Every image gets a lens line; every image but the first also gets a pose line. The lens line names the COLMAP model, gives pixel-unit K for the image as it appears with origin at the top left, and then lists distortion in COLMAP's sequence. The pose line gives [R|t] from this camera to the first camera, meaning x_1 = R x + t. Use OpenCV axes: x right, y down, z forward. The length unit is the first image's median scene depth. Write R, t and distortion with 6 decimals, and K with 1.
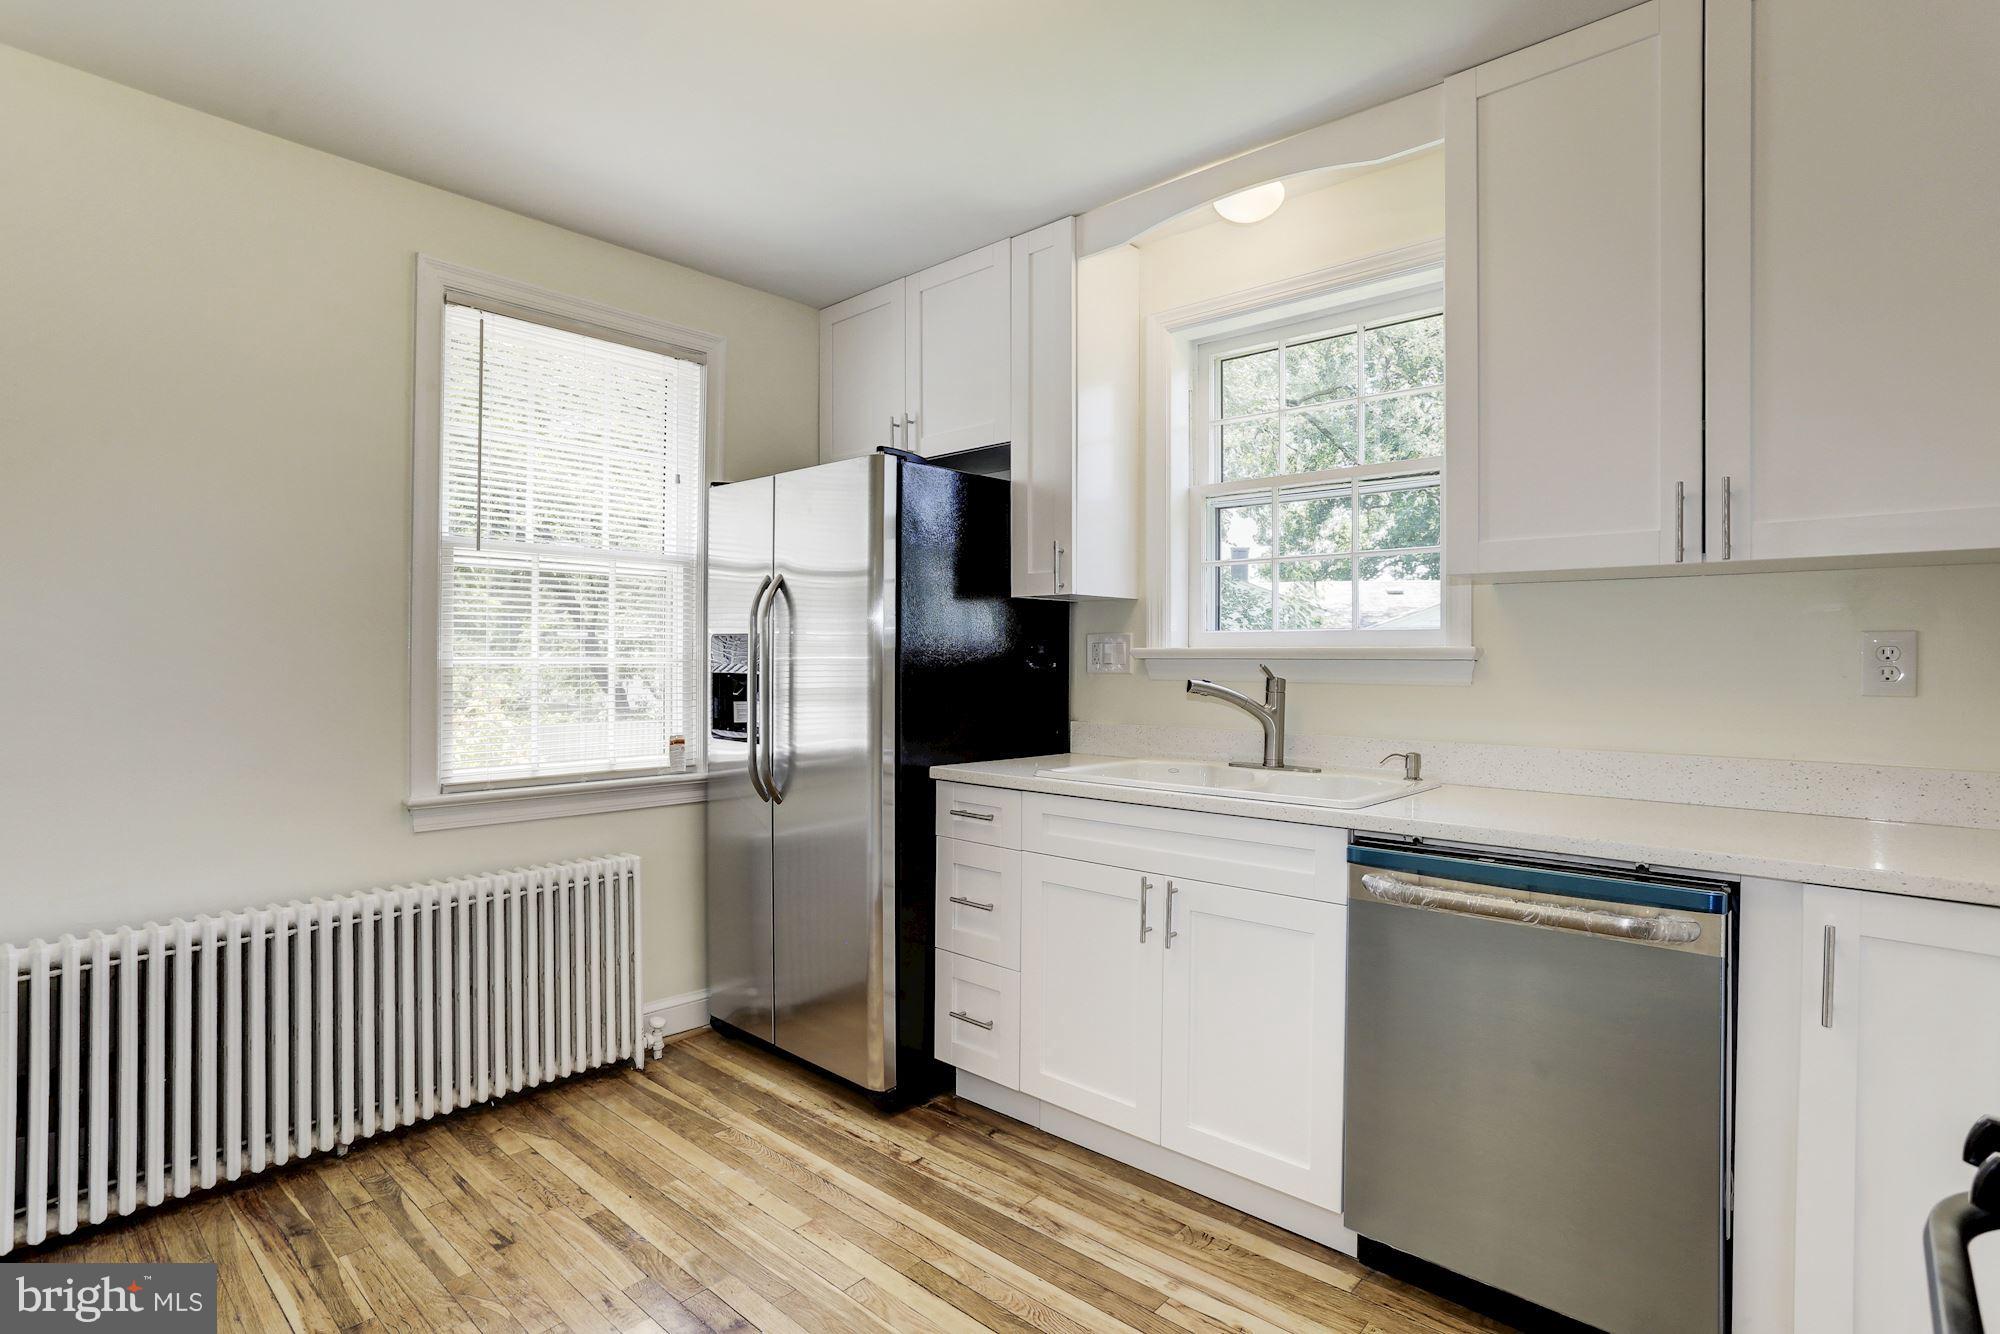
lens RADIAL K [[979.5, 0, 980.0], [0, 979.5, 662.8], [0, 0, 1]] dist [-0.051264, 0.031074]
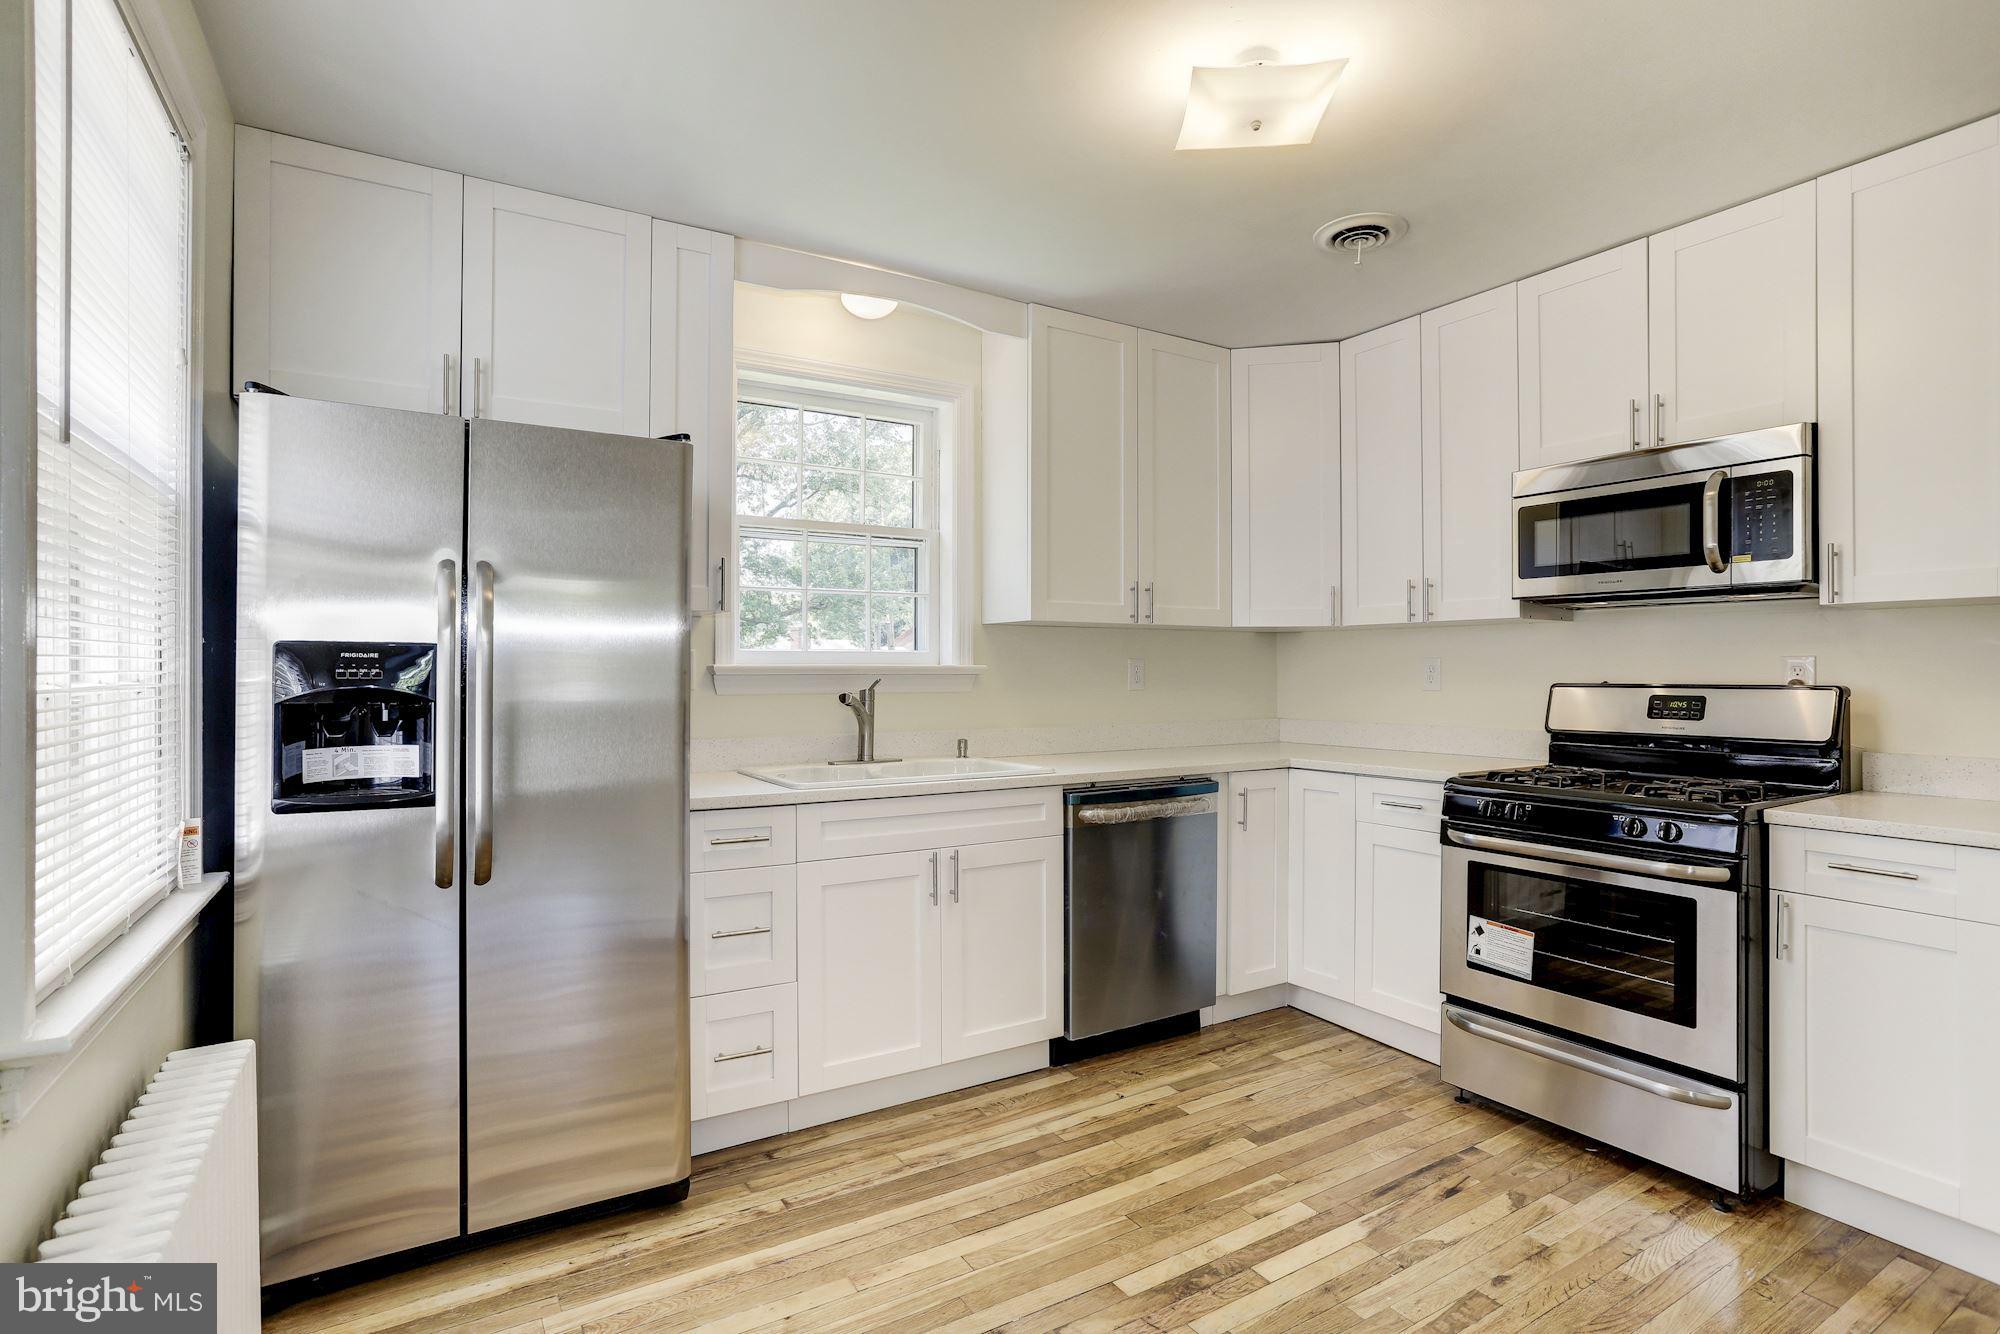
lens RADIAL K [[979.5, 0, 980.0], [0, 979.5, 662.8], [0, 0, 1]] dist [-0.051264, 0.031074]
pose [[0.292579, -0.000255, 0.956241, -0.991911], [0.004205, 0.999991, -0.001020, -0.019288], [-0.956232, 0.004319, 0.292577, 0.575643]]
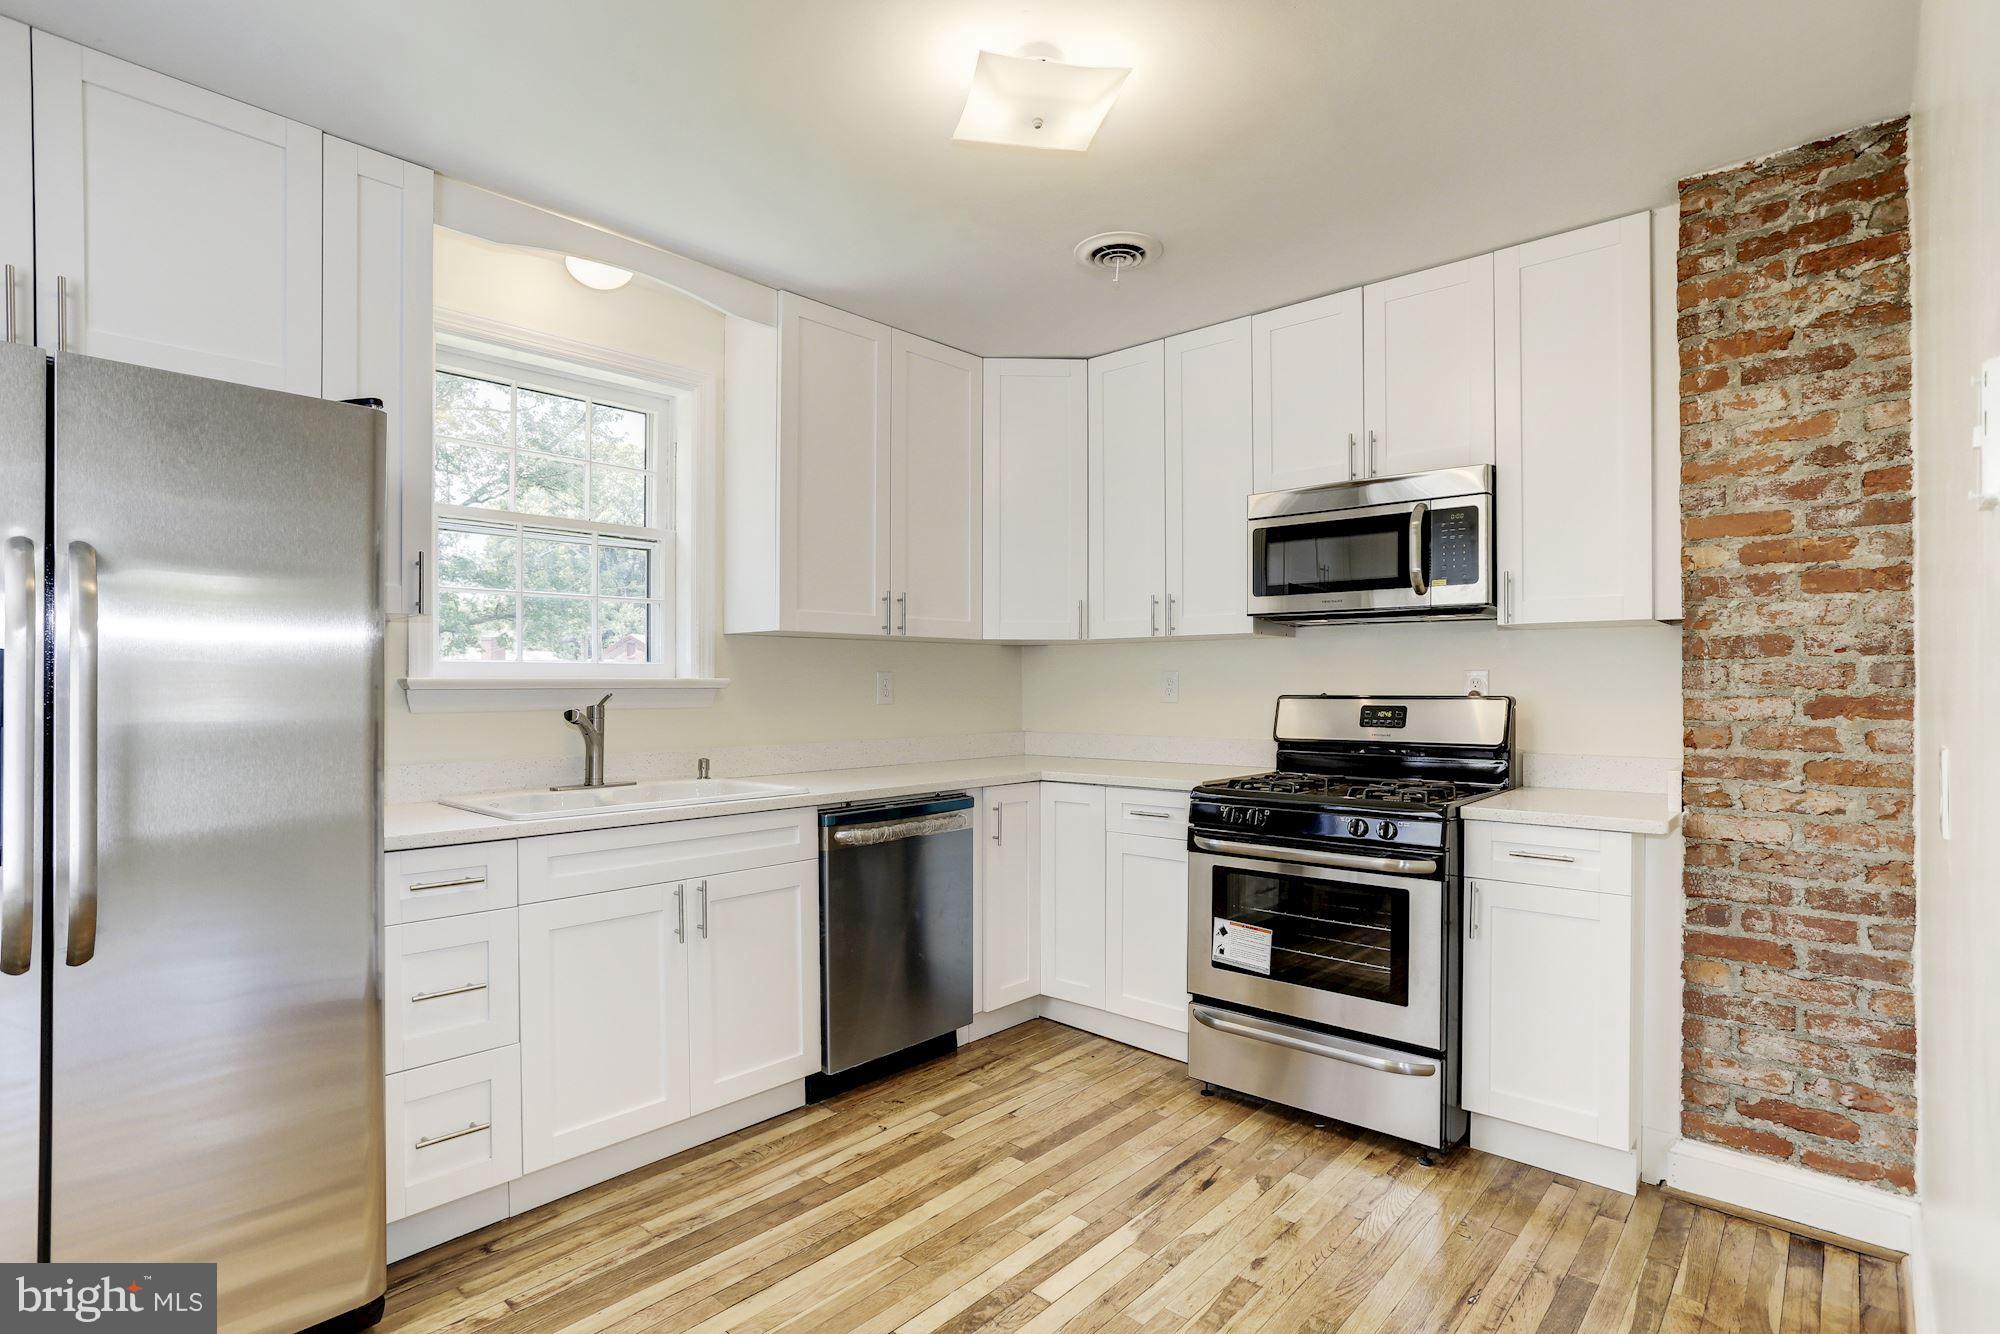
lens RADIAL K [[993.6, 0, 983.4], [0, 993.6, 684.8], [0, 0, 1]] dist [-0.053487, 0.034881]
pose [[0.011625, -0.008249, 0.999898, -0.951008], [0.003647, 0.999960, 0.008207, -0.018007], [-0.999926, 0.003551, 0.011655, 0.631983]]
